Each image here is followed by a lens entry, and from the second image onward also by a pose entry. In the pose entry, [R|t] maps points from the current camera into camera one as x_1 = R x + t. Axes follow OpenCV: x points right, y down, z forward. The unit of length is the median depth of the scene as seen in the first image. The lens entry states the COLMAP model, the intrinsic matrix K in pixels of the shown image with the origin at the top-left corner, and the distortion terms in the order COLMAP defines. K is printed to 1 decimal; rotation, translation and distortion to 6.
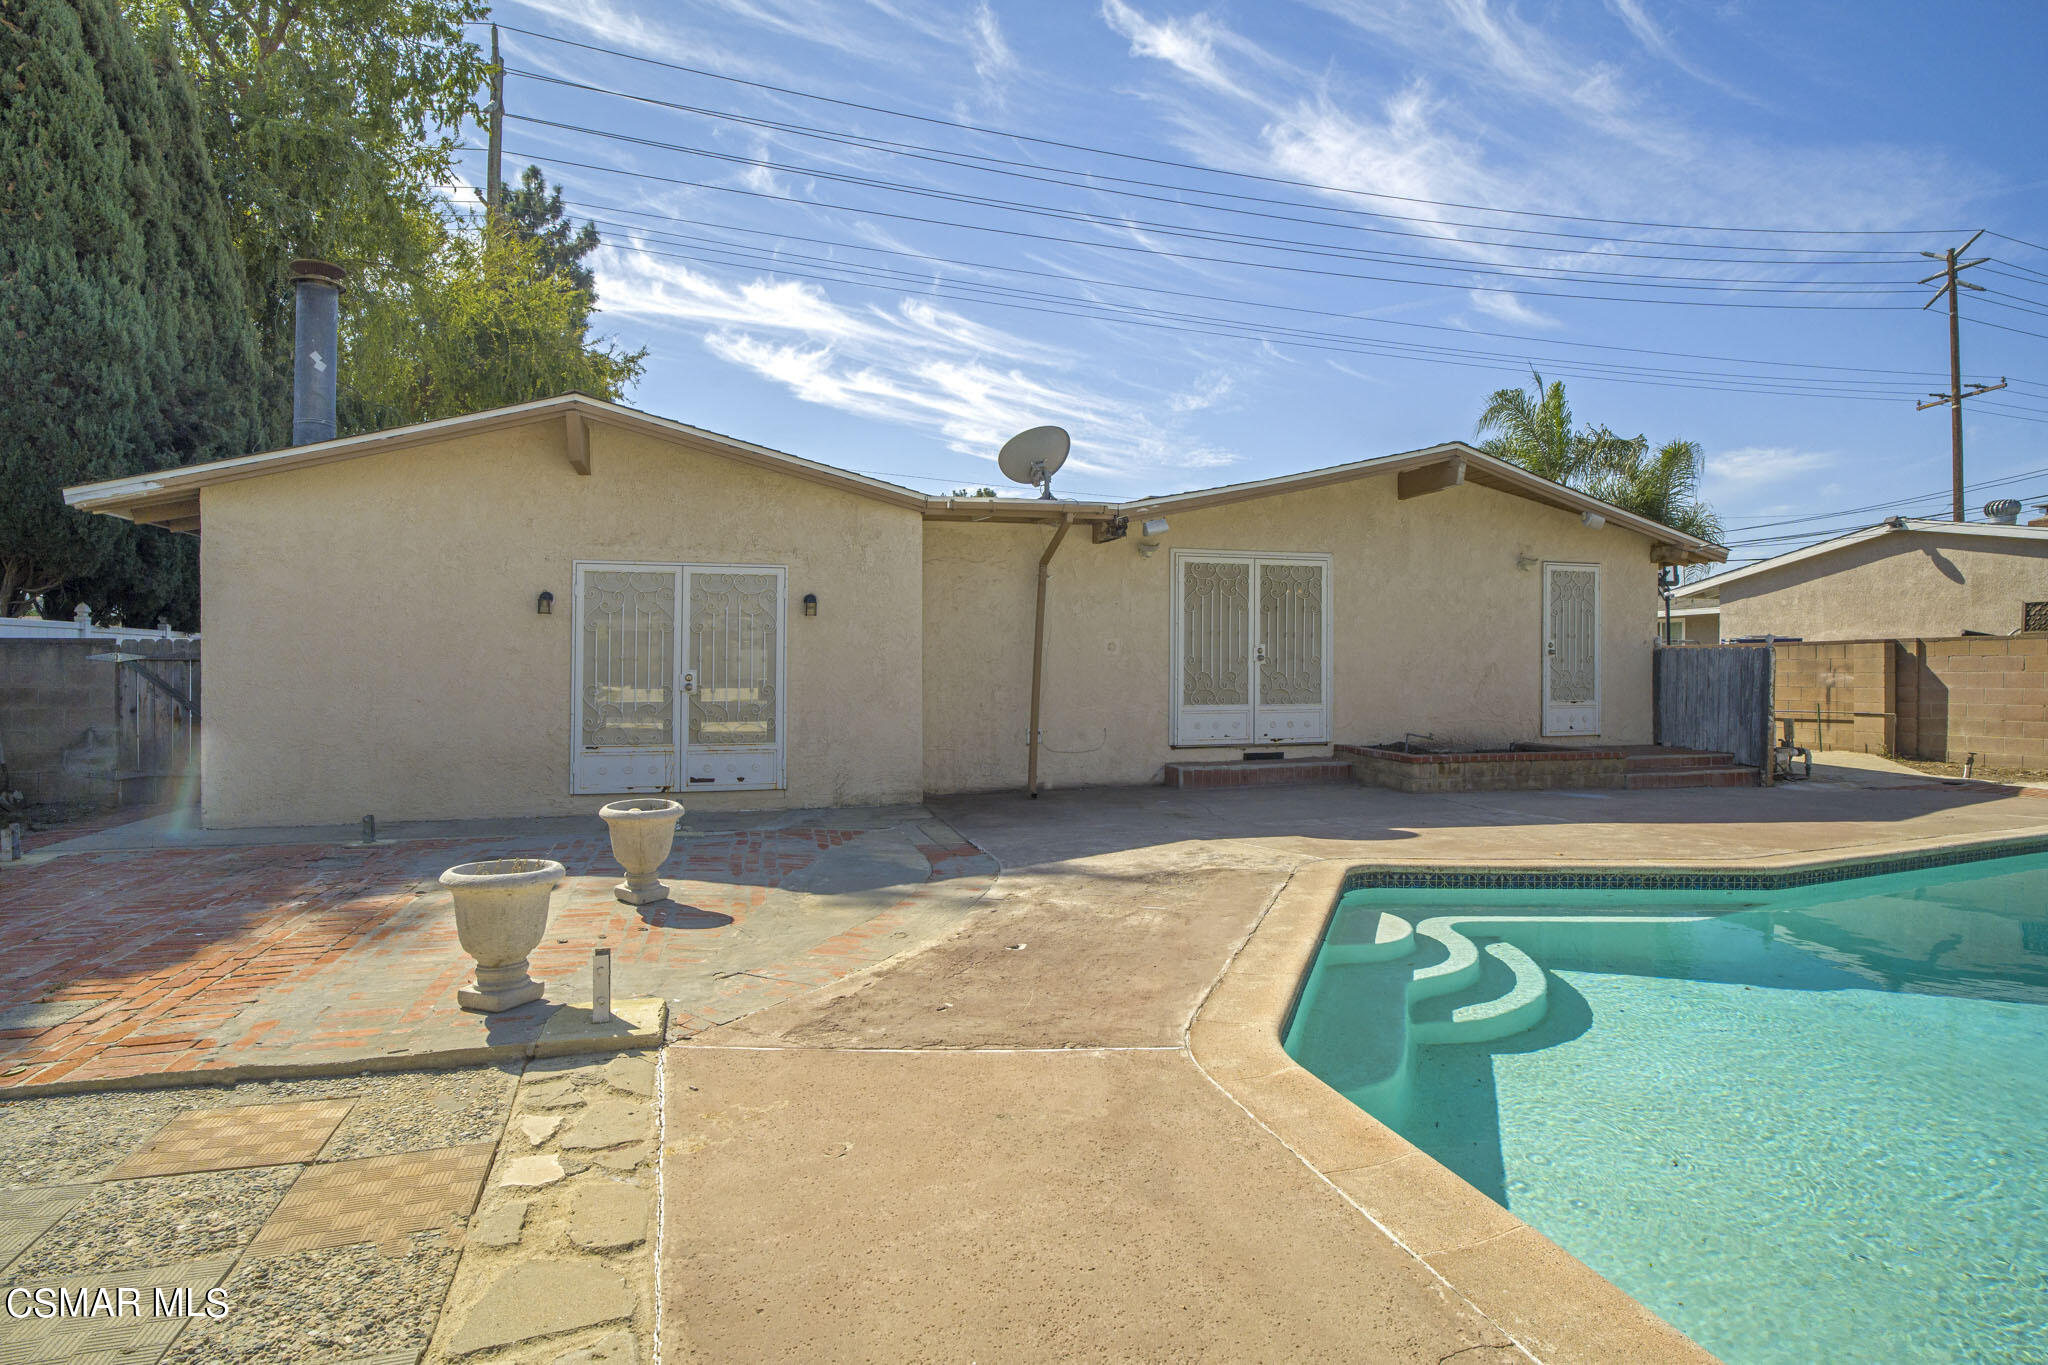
lens RADIAL K [[1119.8, 0, 1009.2], [0, 1119.8, 693.3], [0, 0, 1]] dist [-0.051471, 0.021256]
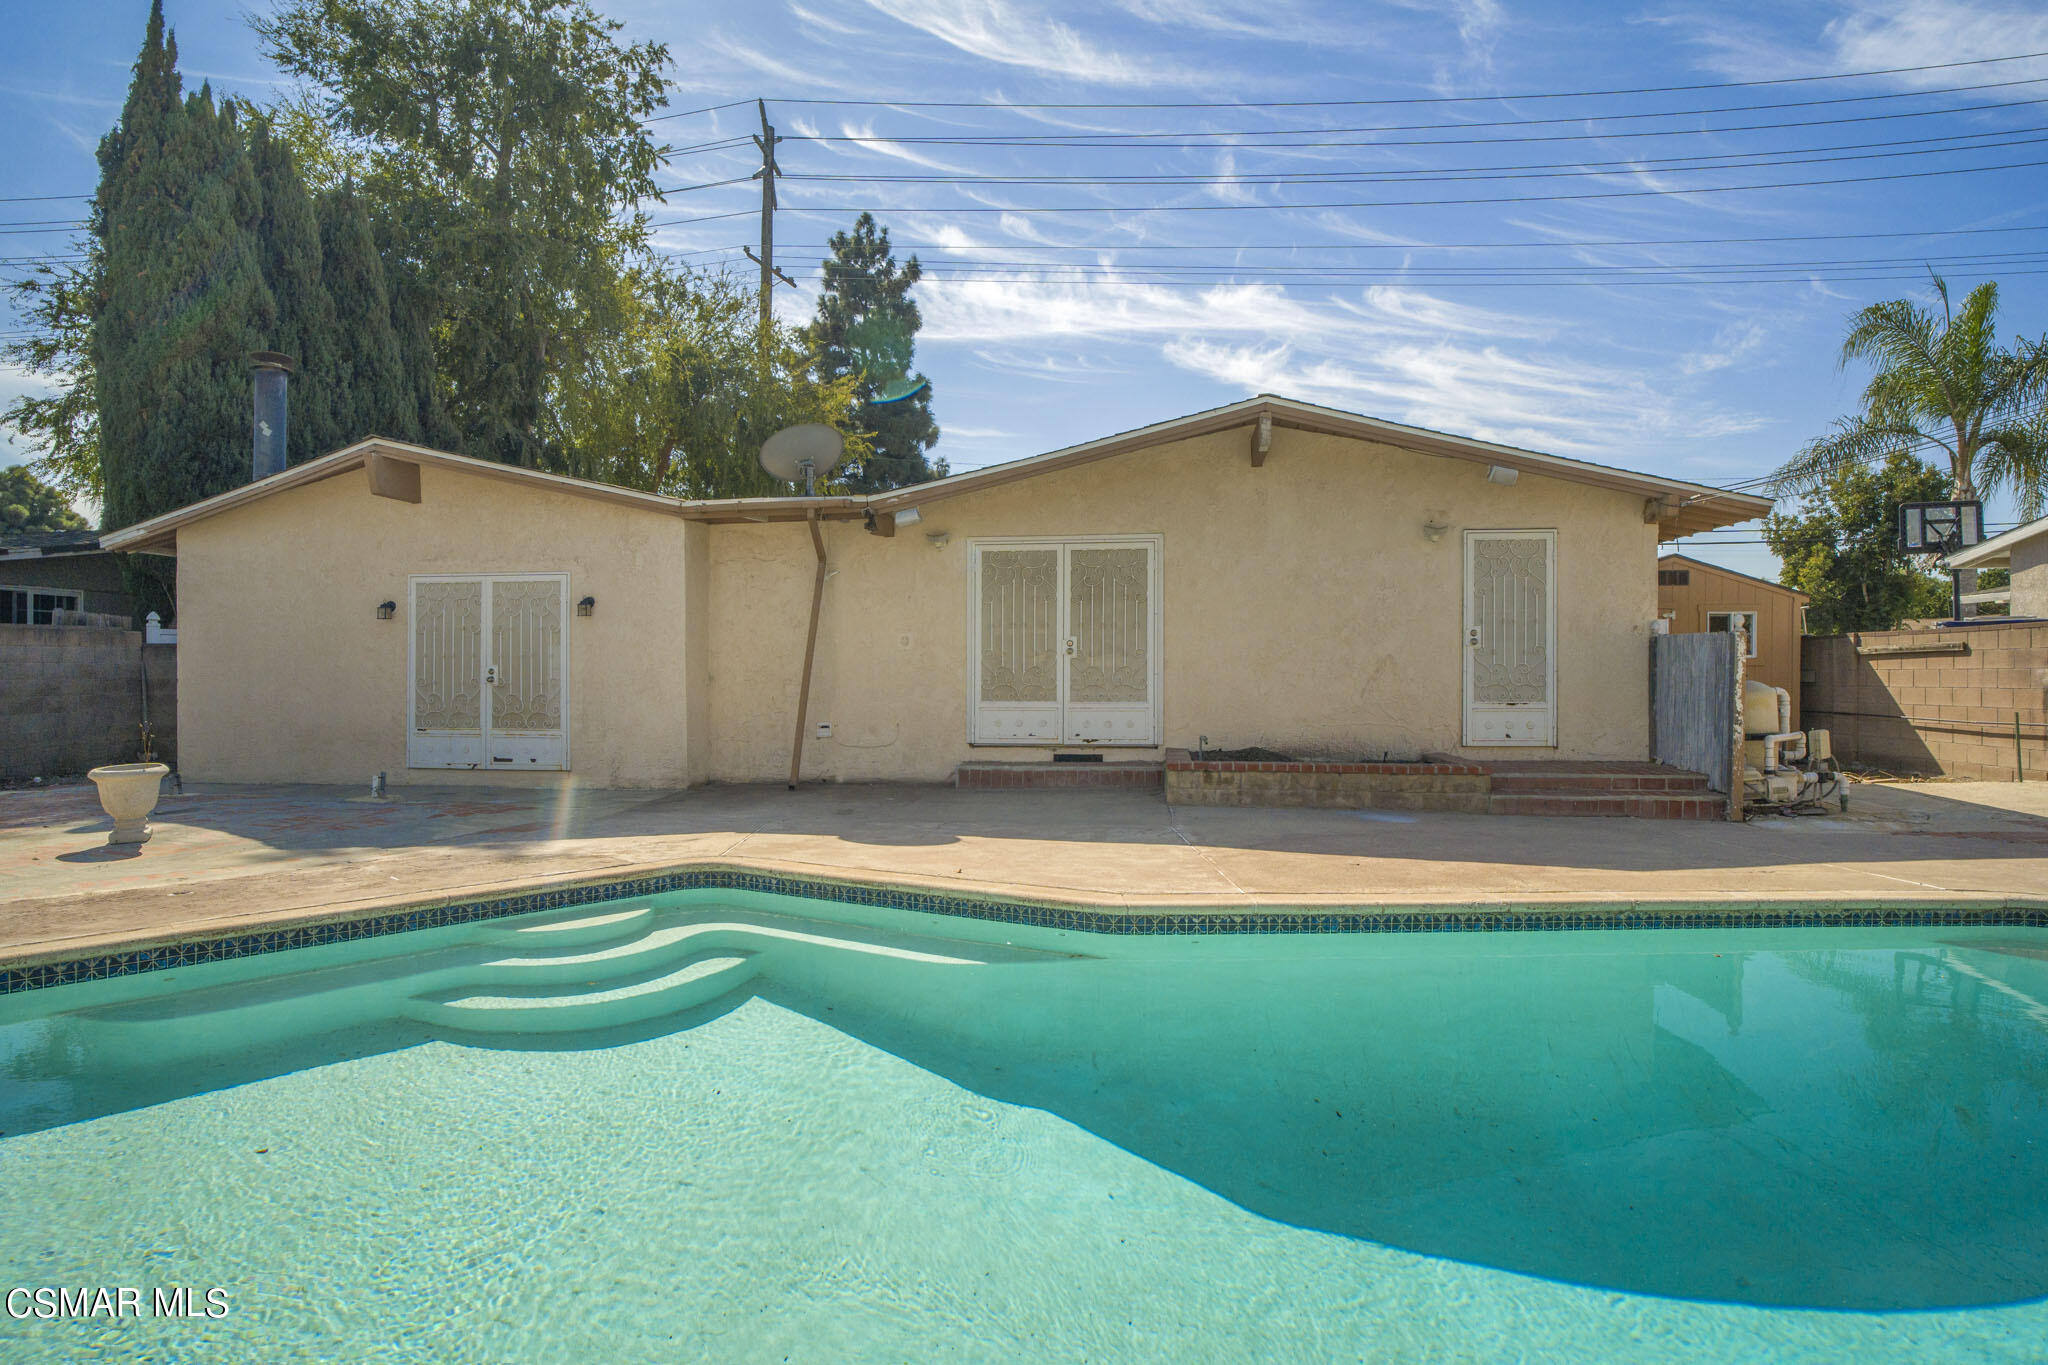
lens RADIAL K [[1119.8, 0, 1014.9], [0, 1119.8, 680.6], [0, 0, 1]] dist [-0.051471, 0.021256]
pose [[0.913564, 0.002976, -0.406685, 0.512866], [-0.008171, 0.999906, -0.011039, 0.002961], [0.406614, 0.013407, 0.913502, 0.127115]]
